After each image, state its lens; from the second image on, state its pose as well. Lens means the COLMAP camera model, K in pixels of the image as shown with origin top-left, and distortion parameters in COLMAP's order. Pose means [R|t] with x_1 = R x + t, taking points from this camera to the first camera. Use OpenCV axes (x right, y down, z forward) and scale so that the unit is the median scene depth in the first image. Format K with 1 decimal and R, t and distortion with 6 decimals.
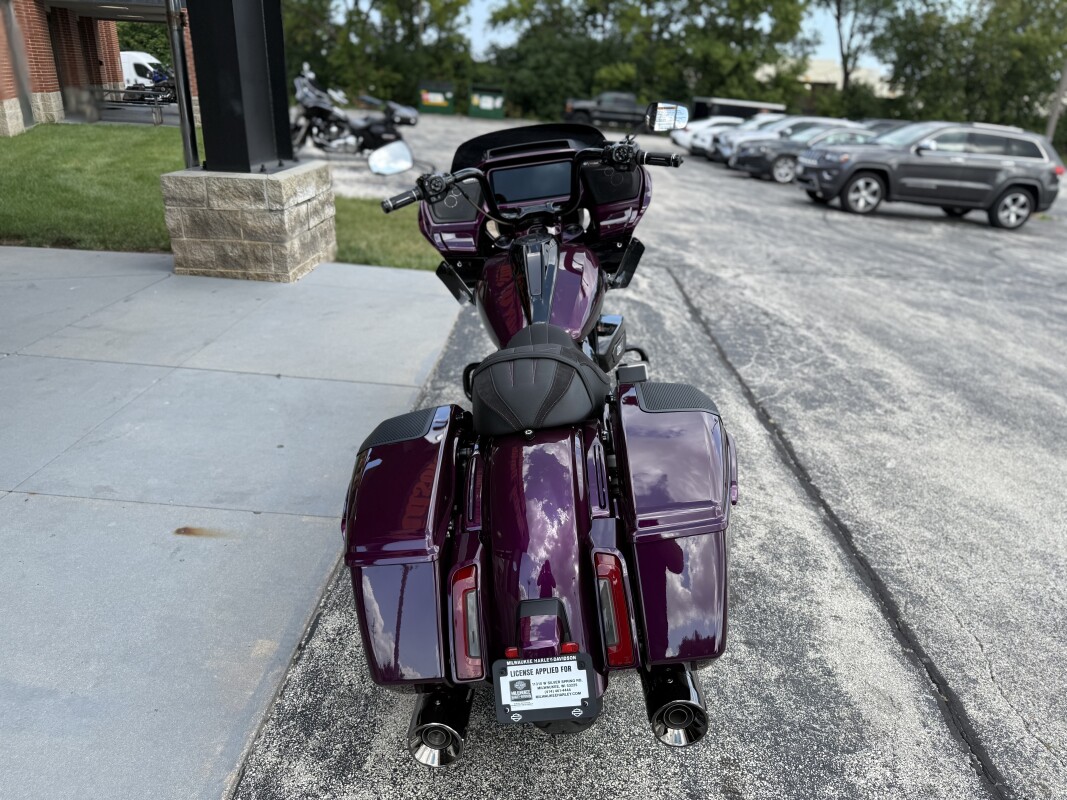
lens RADIAL K [[763.5, 0, 538.7], [0, 763.5, 396.0], [0, 0, 1]] dist [0.029154, -0.048908]
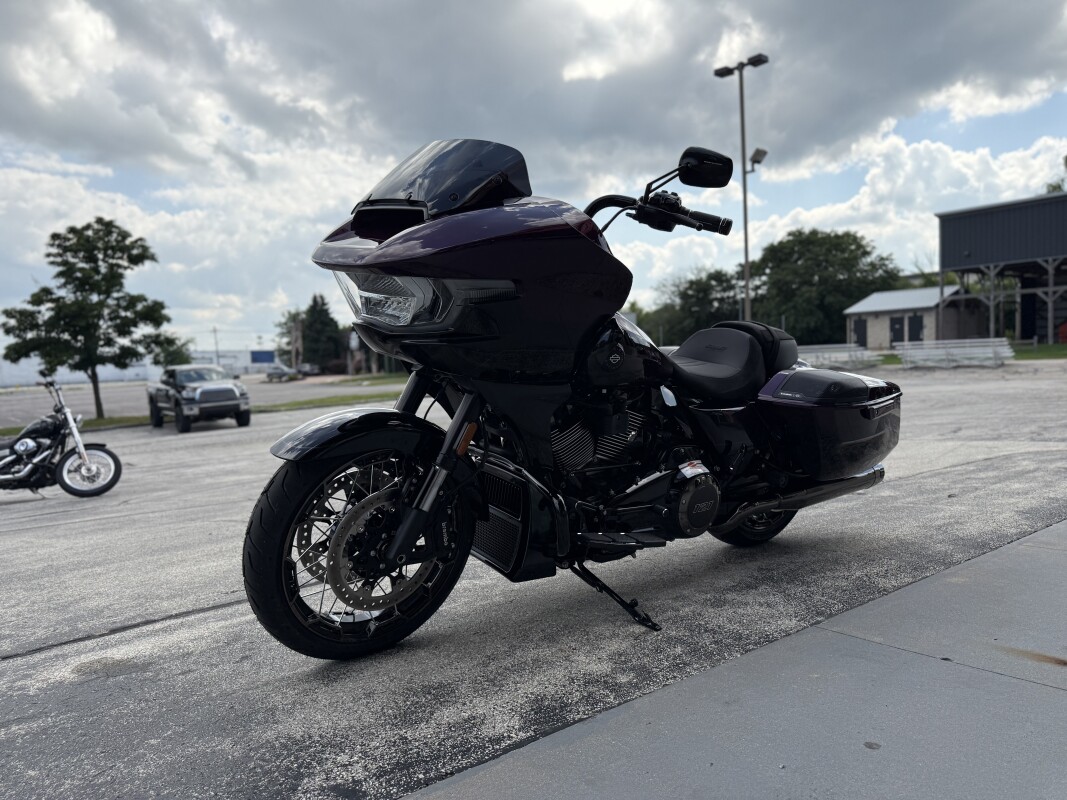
lens RADIAL K [[763.5, 0, 538.7], [0, 763.5, 396.0], [0, 0, 1]] dist [0.029154, -0.048908]
pose [[-0.648292, -0.054767, 0.759420, -0.187299], [0.297813, 0.899706, 0.319117, -0.109230], [-0.700732, 0.433046, -0.566962, 0.452331]]
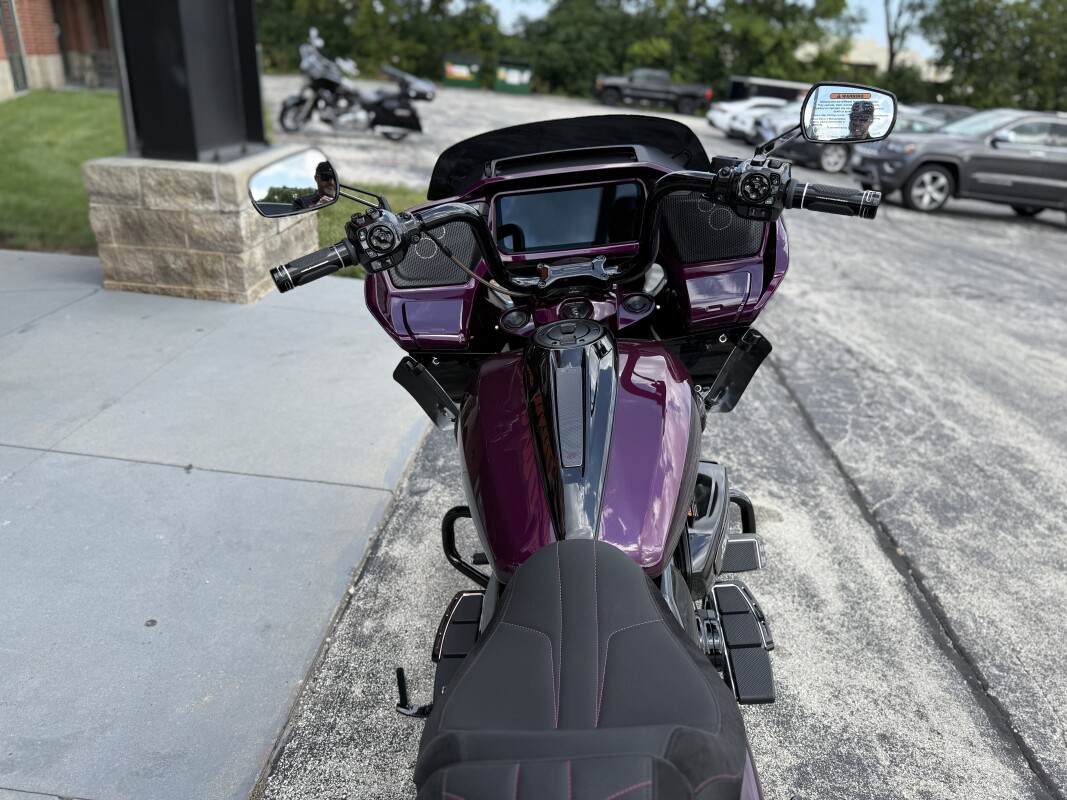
lens RADIAL K [[768.0, 0, 536.5], [0, 768.0, 396.6], [0, 0, 1]] dist [-0.001802, -0.004488]
pose [[0.999135, 0.032188, -0.026315, -0.004126], [-0.031440, 0.999103, 0.028358, -0.051430], [0.027204, -0.027506, 0.999251, 0.134515]]
